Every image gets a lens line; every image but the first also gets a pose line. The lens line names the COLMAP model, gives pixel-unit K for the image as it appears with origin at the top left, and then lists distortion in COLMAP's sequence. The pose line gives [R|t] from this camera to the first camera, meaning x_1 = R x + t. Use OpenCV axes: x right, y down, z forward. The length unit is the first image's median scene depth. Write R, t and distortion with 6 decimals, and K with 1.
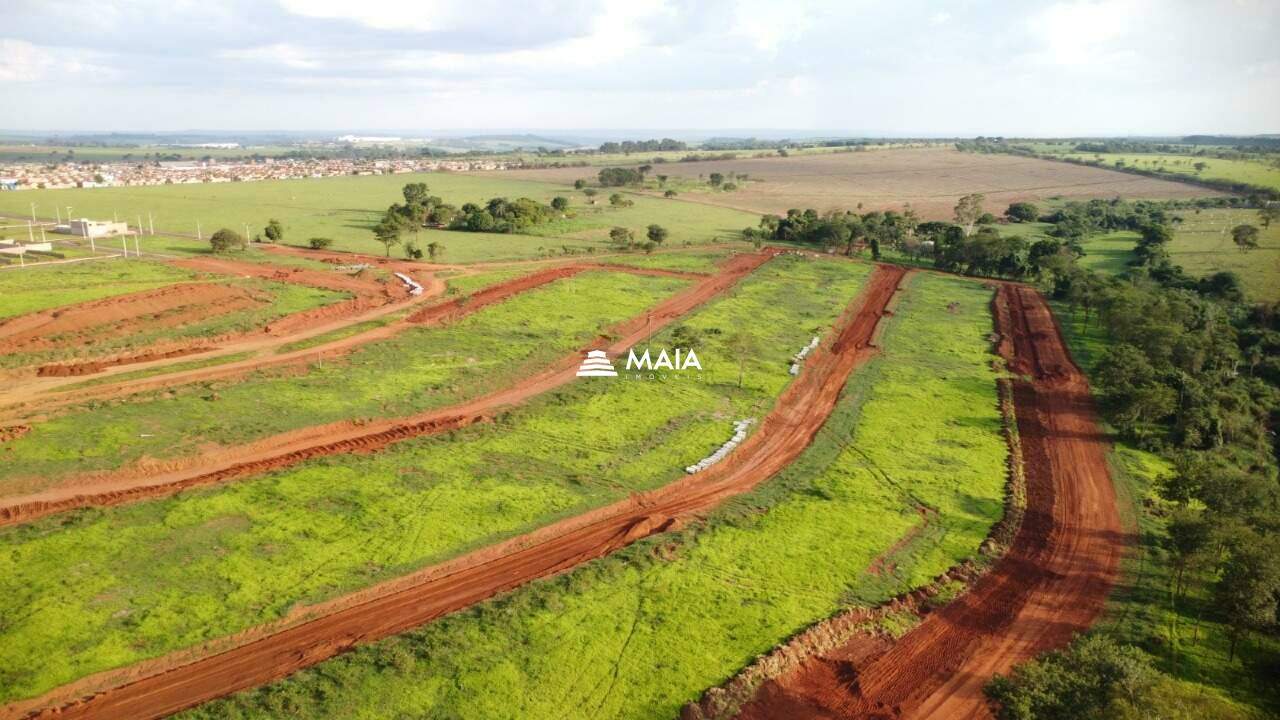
lens RADIAL K [[958.4, 0, 654.9], [0, 958.4, 359.9], [0, 0, 1]] dist [0.002397, 0.004733]
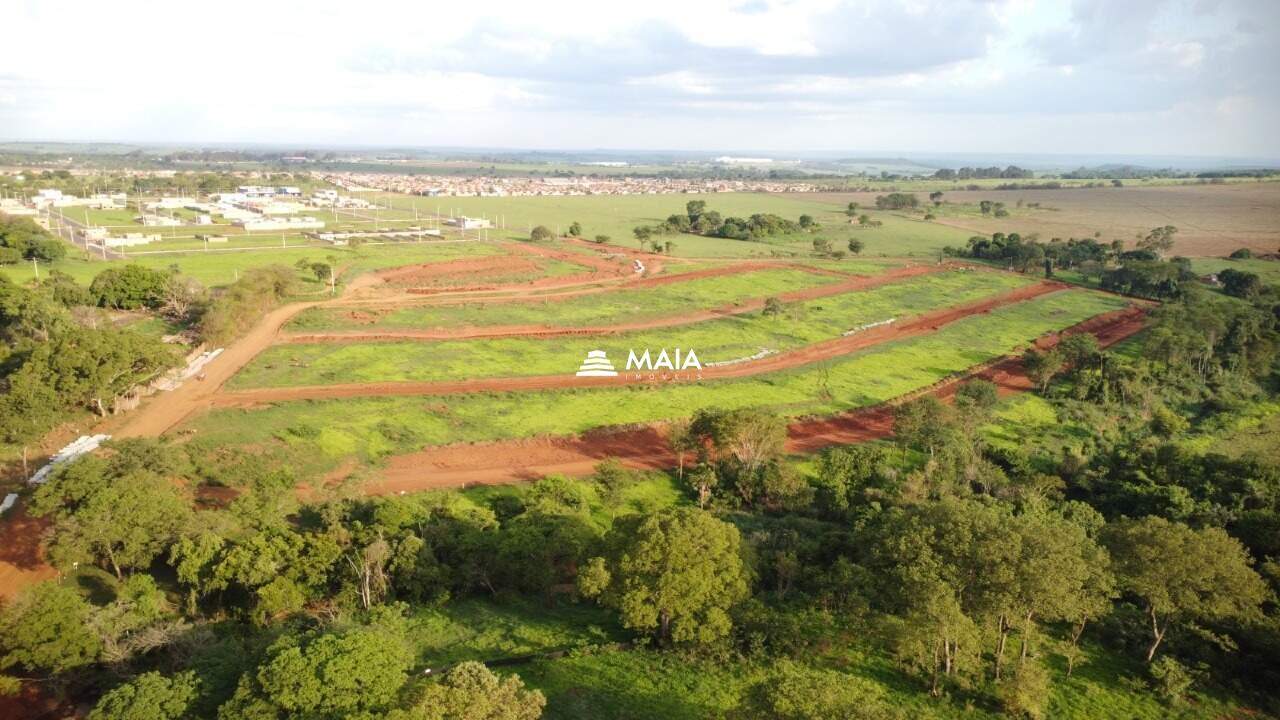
lens RADIAL K [[958.4, 0, 654.9], [0, 958.4, 359.9], [0, 0, 1]] dist [0.002397, 0.004733]
pose [[0.927679, 0.092575, -0.361721, 0.199247], [-0.100505, 0.994932, -0.003125, 0.041636], [0.359598, 0.039254, 0.932281, -0.227304]]
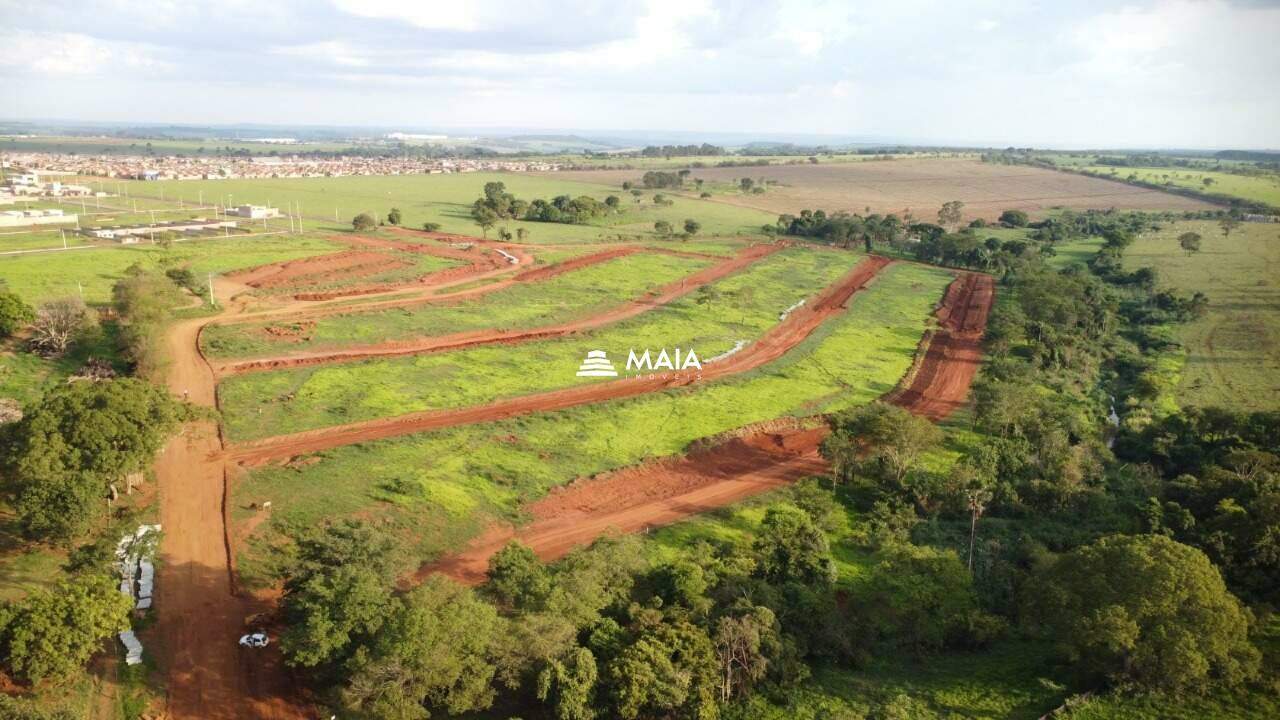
lens RADIAL K [[958.4, 0, 654.9], [0, 958.4, 359.9], [0, 0, 1]] dist [0.002397, 0.004733]
pose [[0.998953, 0.028473, -0.035798, 0.003342], [-0.028545, 0.999591, -0.001510, 0.040271], [0.035740, 0.002530, 0.999358, -0.223161]]
